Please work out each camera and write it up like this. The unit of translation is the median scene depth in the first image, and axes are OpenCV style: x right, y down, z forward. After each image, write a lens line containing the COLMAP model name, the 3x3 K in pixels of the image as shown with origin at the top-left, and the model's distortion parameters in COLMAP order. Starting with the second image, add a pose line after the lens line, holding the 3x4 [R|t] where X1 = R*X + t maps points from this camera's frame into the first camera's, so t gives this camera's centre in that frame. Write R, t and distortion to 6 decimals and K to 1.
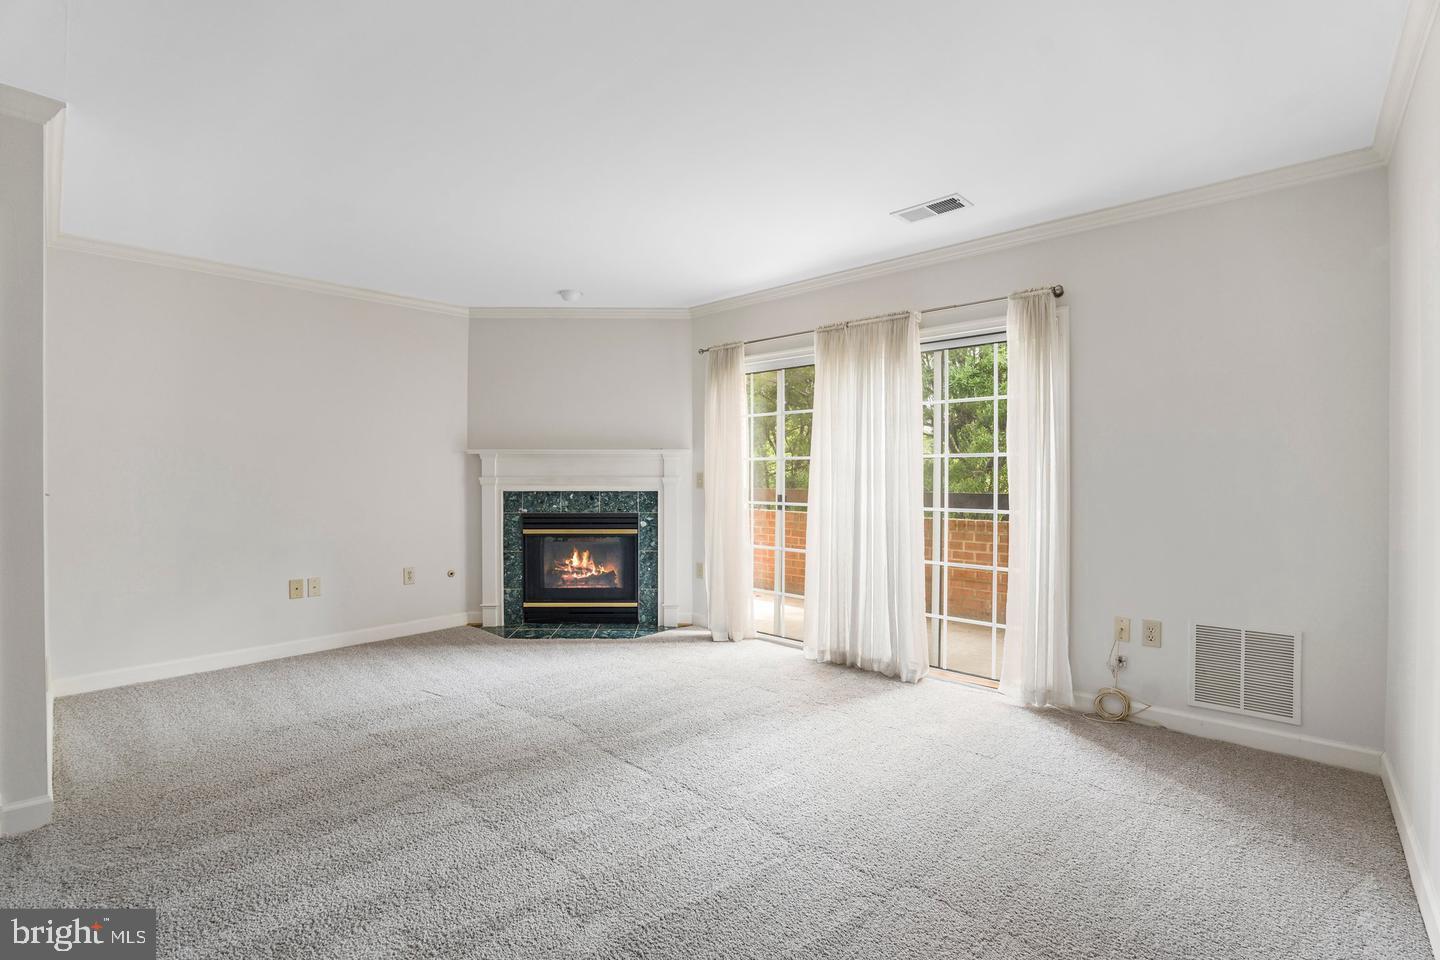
lens RADIAL K [[640.0, 0, 720.2], [0, 640.0, 473.9], [0, 0, 1]] dist [-0.045657, 0.012267]
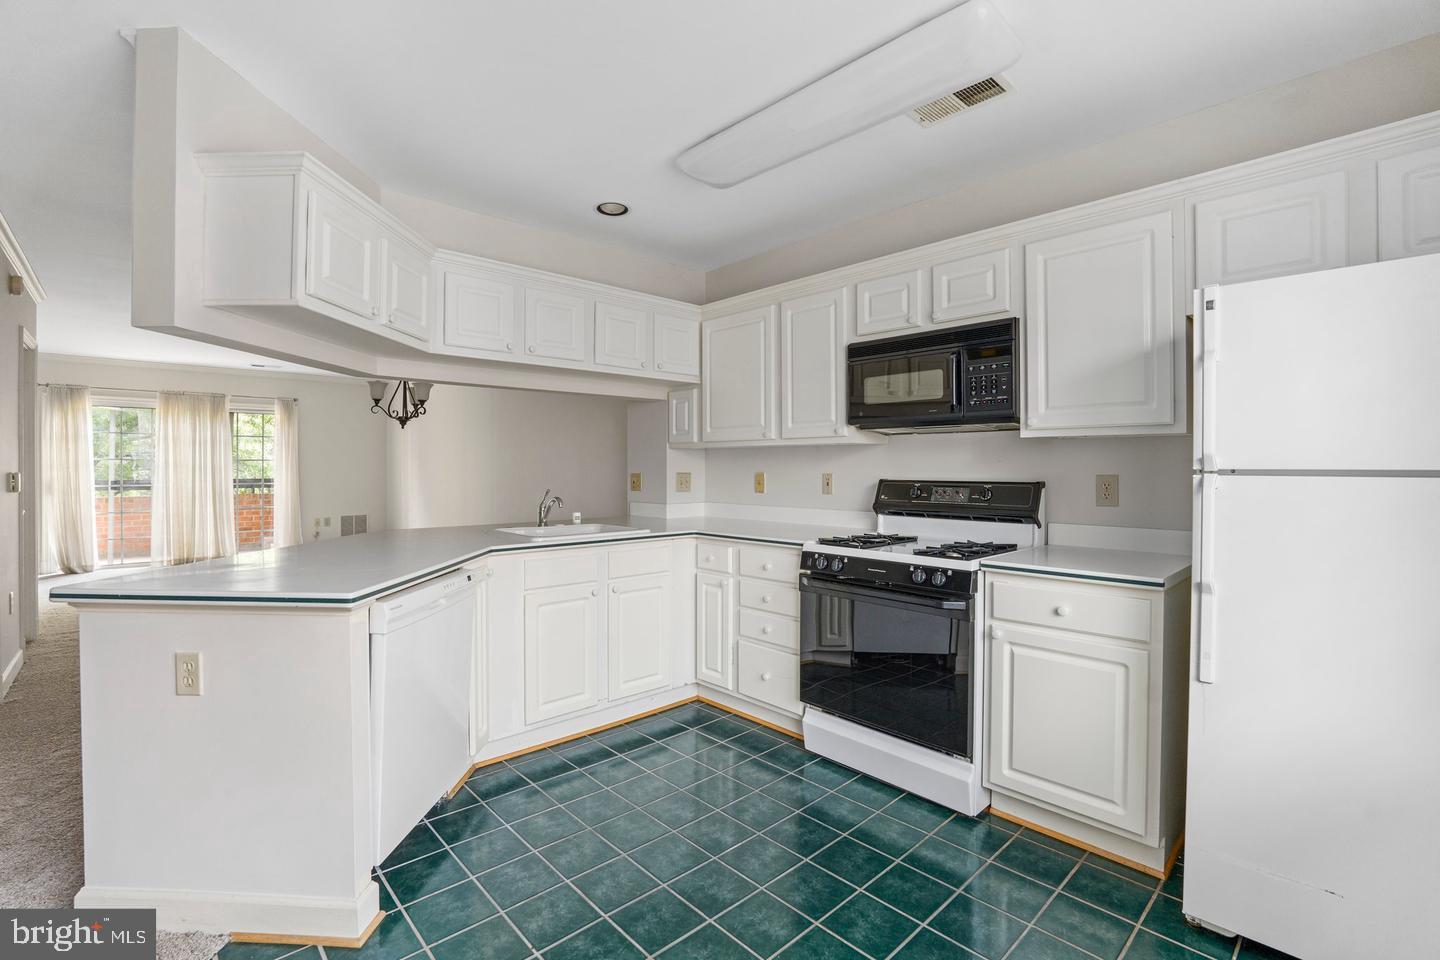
lens RADIAL K [[640.0, 0, 720.2], [0, 640.0, 473.9], [0, 0, 1]] dist [-0.045657, 0.012267]
pose [[0.067524, -0.011599, 0.997650, -1.649919], [-0.003443, 0.999924, 0.011859, -0.012258], [-0.997712, -0.004236, 0.067479, -0.811651]]
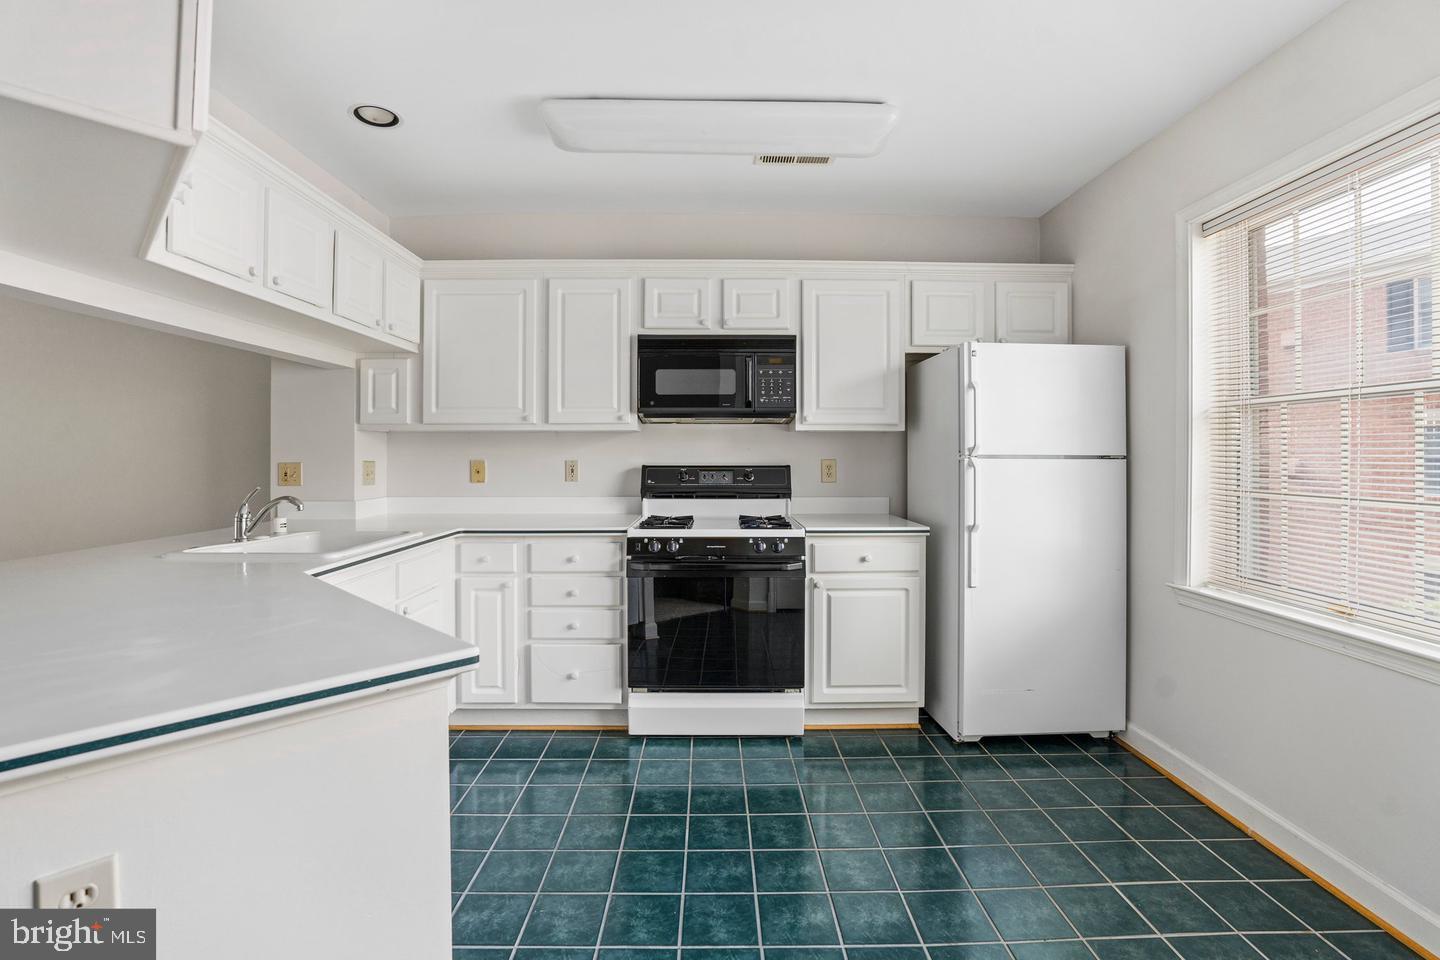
lens RADIAL K [[643.7, 0, 708.2], [0, 643.7, 456.5], [0, 0, 1]] dist [-0.040172, -0.000015]
pose [[-0.685651, -0.003140, 0.727924, -1.516670], [-0.003388, 0.999994, 0.001122, -0.009432], [-0.727923, -0.001697, -0.685657, -0.426616]]
